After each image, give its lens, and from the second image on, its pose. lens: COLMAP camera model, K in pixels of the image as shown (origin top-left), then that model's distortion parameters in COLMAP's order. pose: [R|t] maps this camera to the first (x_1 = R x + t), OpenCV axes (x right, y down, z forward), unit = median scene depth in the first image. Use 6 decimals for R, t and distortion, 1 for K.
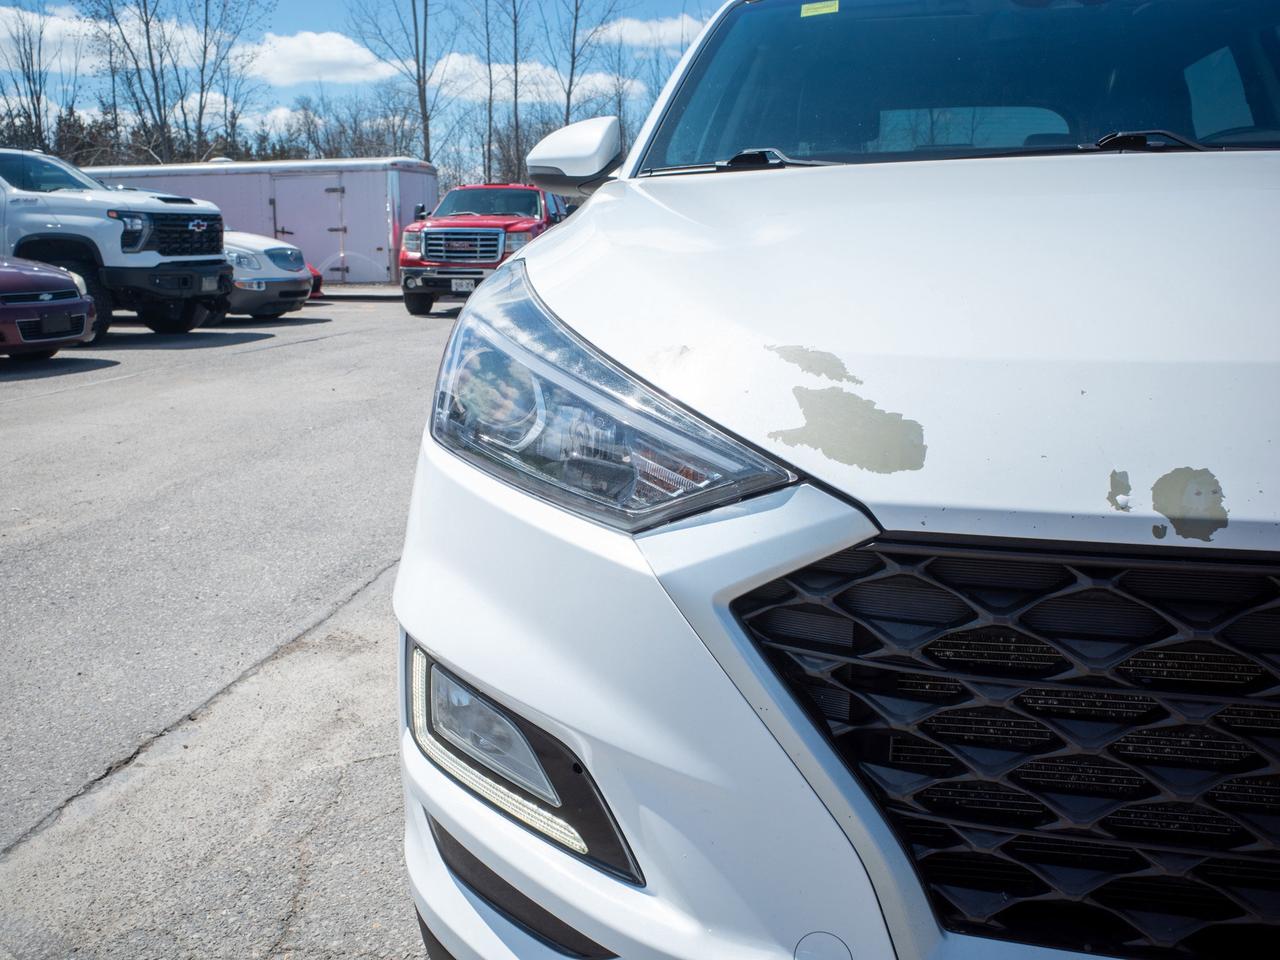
lens RADIAL K [[1139.1, 0, 549.1], [0, 1139.1, 477.2], [0, 0, 1]] dist [-0.048120, -0.006987]
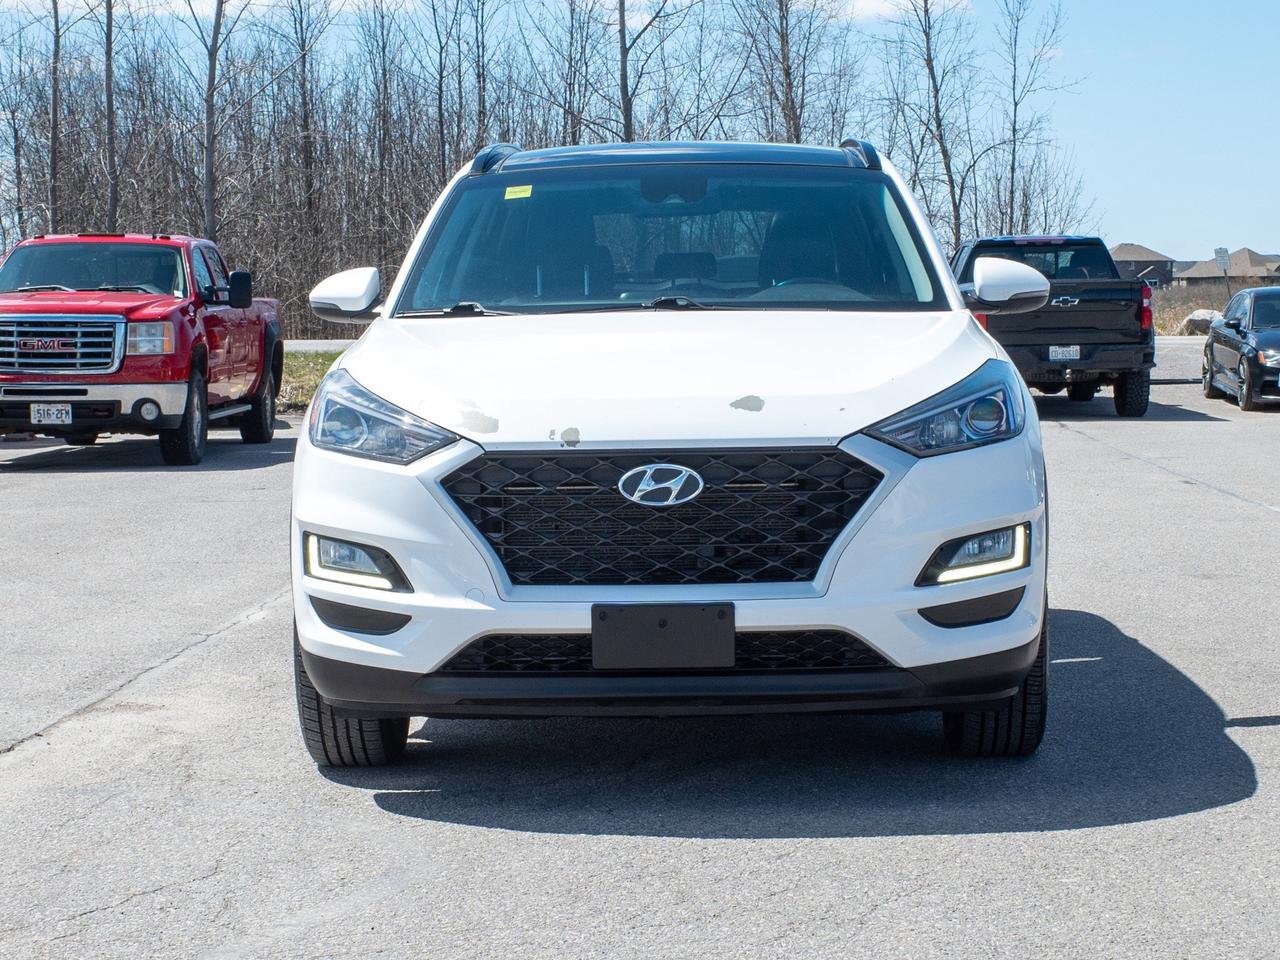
lens RADIAL K [[2377.9, 0, 640.0], [0, 2377.9, 480.0], [0, 0, 1]] dist [0.006749, -0.036373]
pose [[0.980493, -0.012326, 0.196168, -0.206439], [0.039958, 0.989691, -0.137535, 0.369152], [-0.192450, 0.142691, 0.970877, -1.932952]]
